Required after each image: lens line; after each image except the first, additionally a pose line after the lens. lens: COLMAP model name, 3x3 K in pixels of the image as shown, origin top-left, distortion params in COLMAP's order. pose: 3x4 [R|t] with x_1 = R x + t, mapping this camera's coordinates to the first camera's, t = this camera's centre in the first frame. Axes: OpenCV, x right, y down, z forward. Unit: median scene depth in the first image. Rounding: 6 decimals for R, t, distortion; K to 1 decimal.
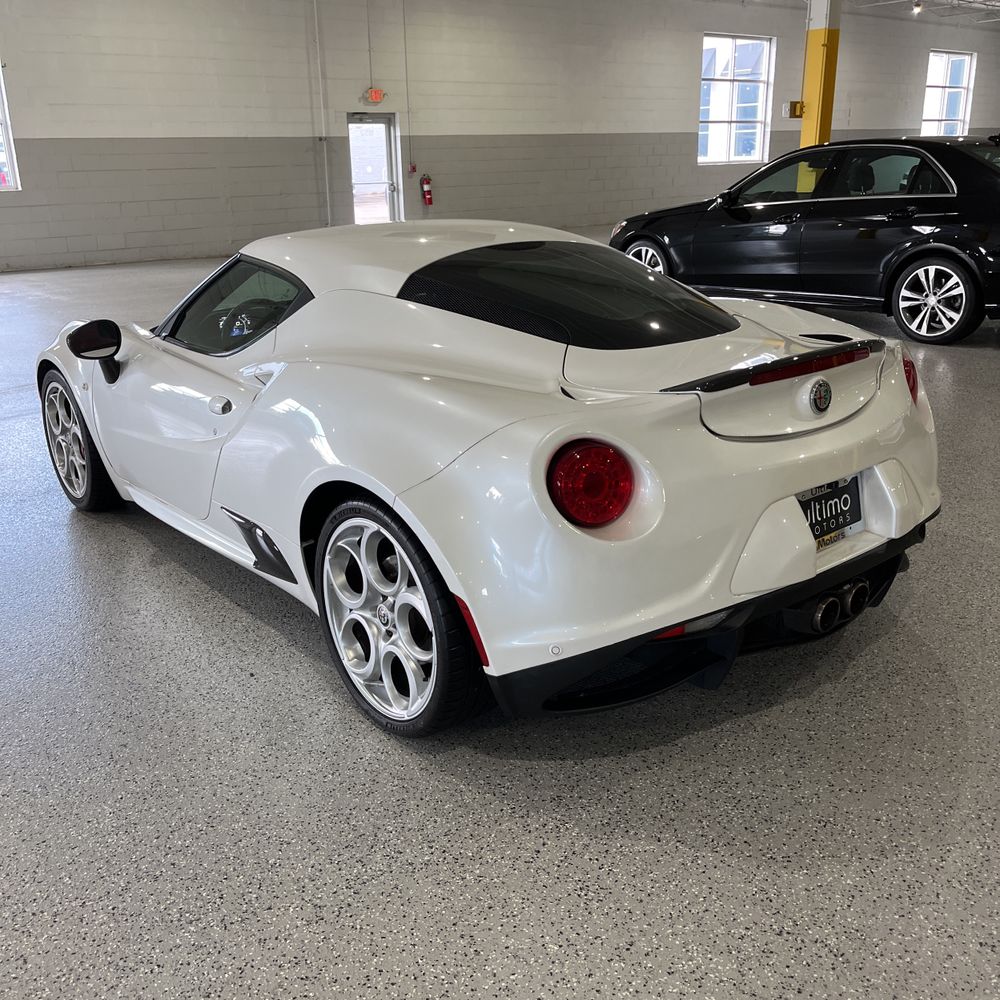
lens RADIAL K [[1006.7, 0, 496.8], [0, 1006.7, 514.0], [0, 0, 1]] dist [0.043060, -0.043588]
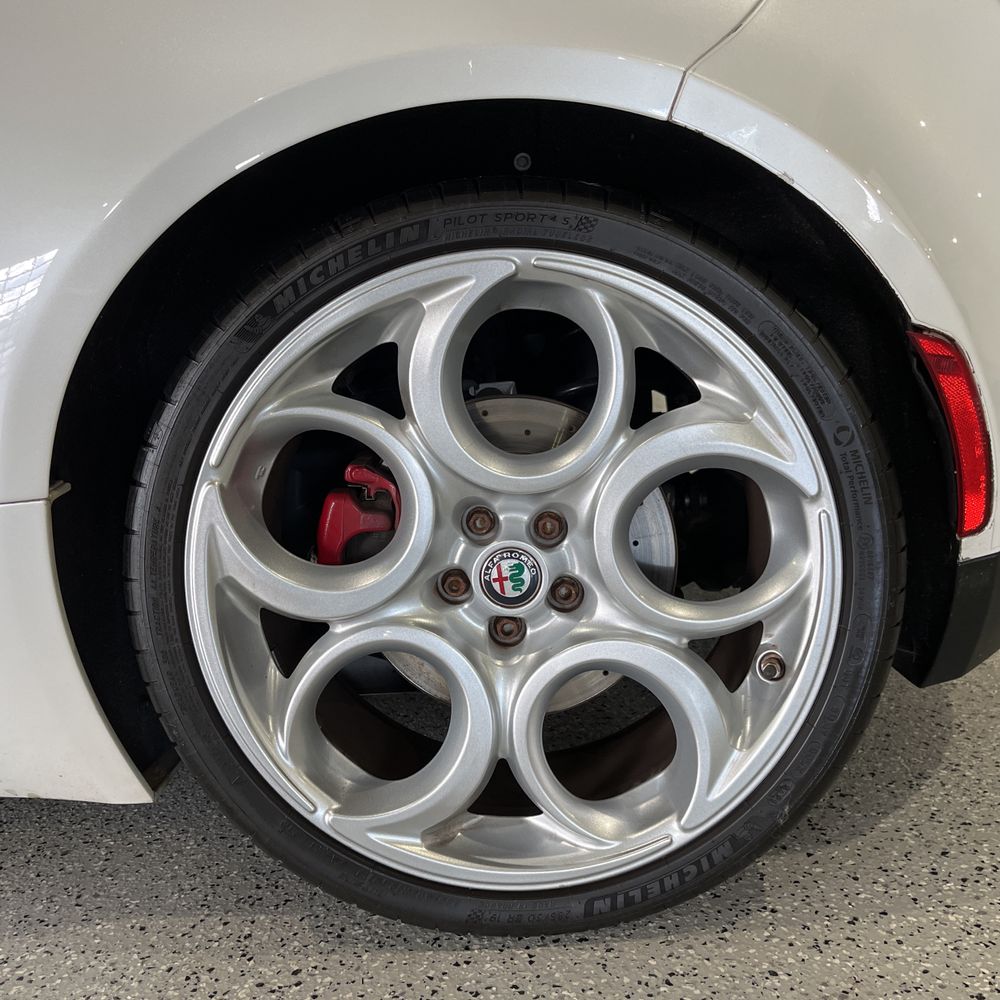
lens RADIAL K [[1020.9, 0, 489.7], [0, 1020.9, 501.4], [0, 0, 1]] dist [0.022926, 0.013155]
pose [[0.652750, -0.165046, 0.739376, -0.122447], [0.310878, 0.948376, -0.062756, 0.033493], [-0.690849, 0.270820, 0.670361, 0.267300]]
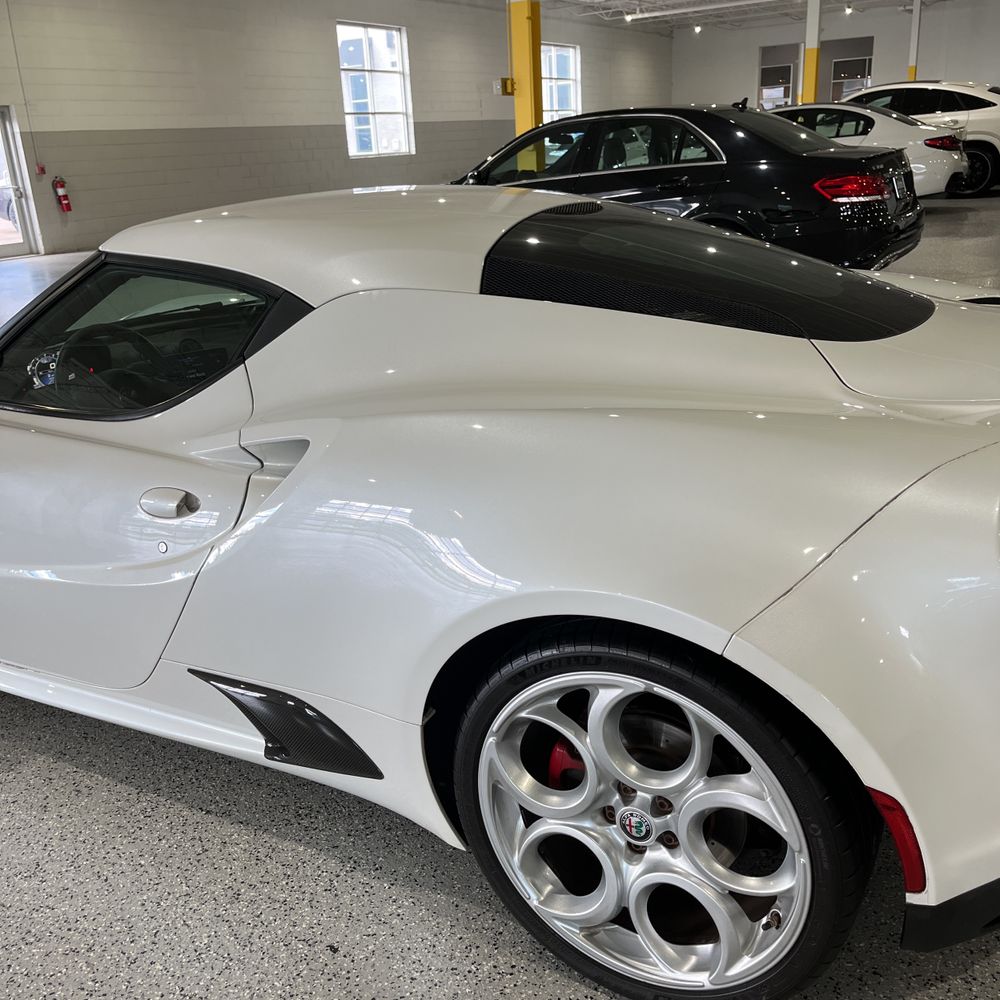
lens RADIAL K [[1006.7, 0, 496.8], [0, 1006.7, 514.0], [0, 0, 1]] dist [0.043060, -0.043588]
pose [[0.930958, -0.153022, 0.331514, -0.122987], [0.153638, 0.987823, 0.024517, -0.036220], [-0.331229, 0.028108, 0.943132, 0.159034]]
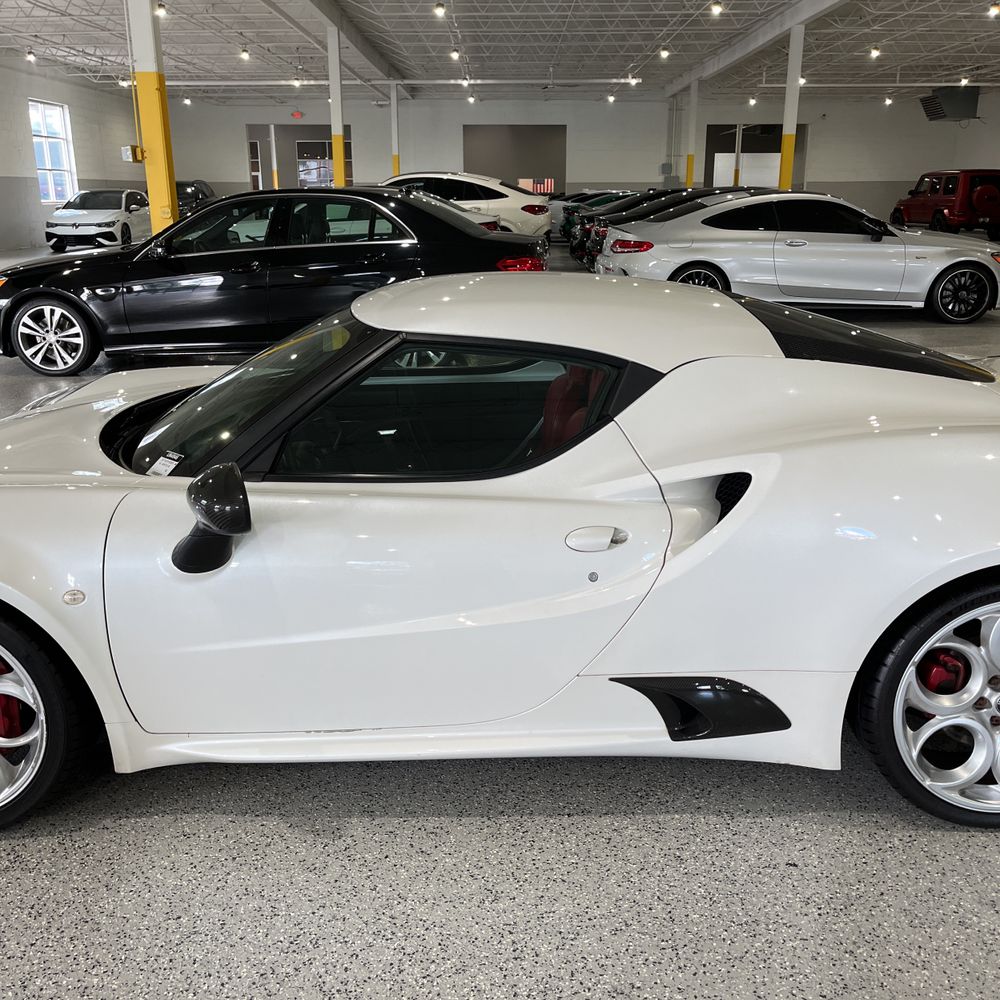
lens RADIAL K [[1018.1, 0, 504.2], [0, 1018.1, 503.4], [0, 0, 1]] dist [0.005817, 0.023260]
pose [[0.630311, -0.206312, 0.748427, -0.354152], [0.247894, 0.967061, 0.057809, -0.079336], [-0.735701, 0.149093, 0.660693, 0.242210]]
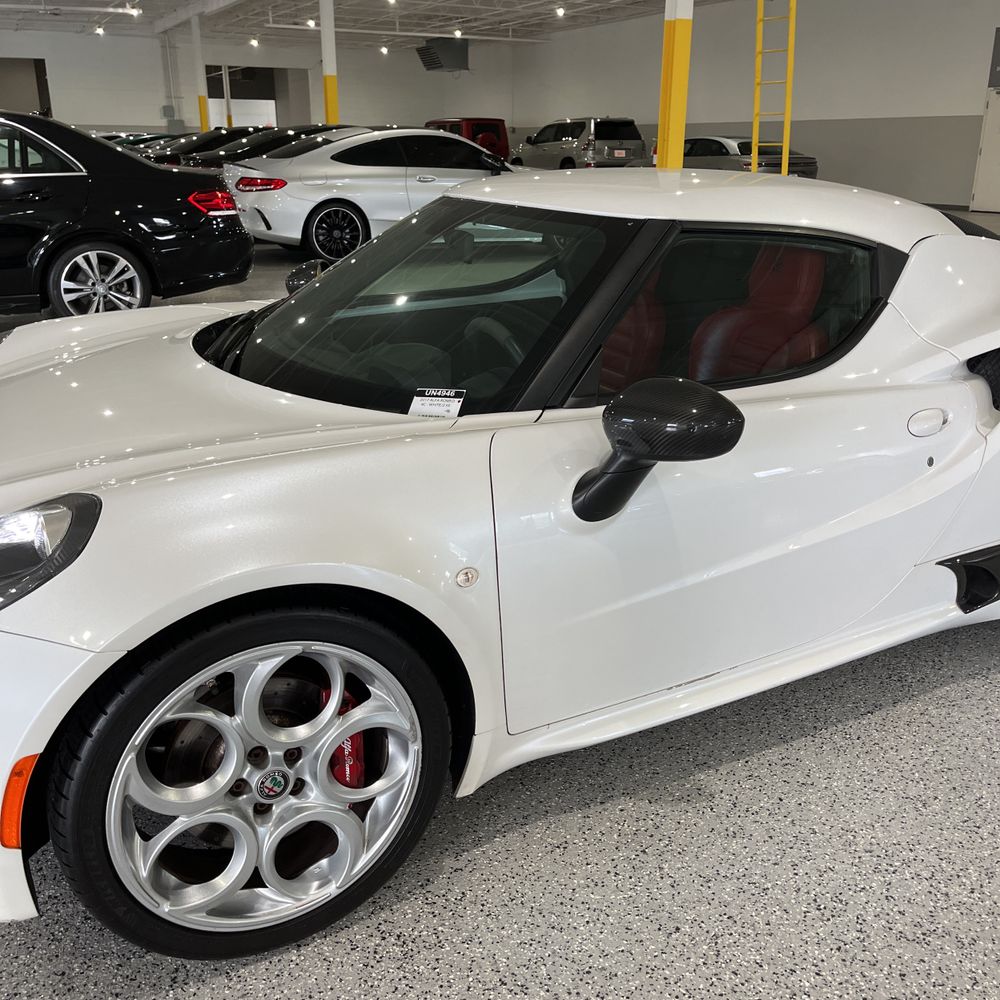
lens RADIAL K [[1015.6, 0, 497.2], [0, 1015.6, 503.9], [0, 0, 1]] dist [0.029375, -0.026502]
pose [[0.191899, -0.305425, 0.932679, -0.419424], [0.321222, 0.917542, 0.234377, -0.132165], [-0.927357, 0.254620, 0.274184, 0.461841]]
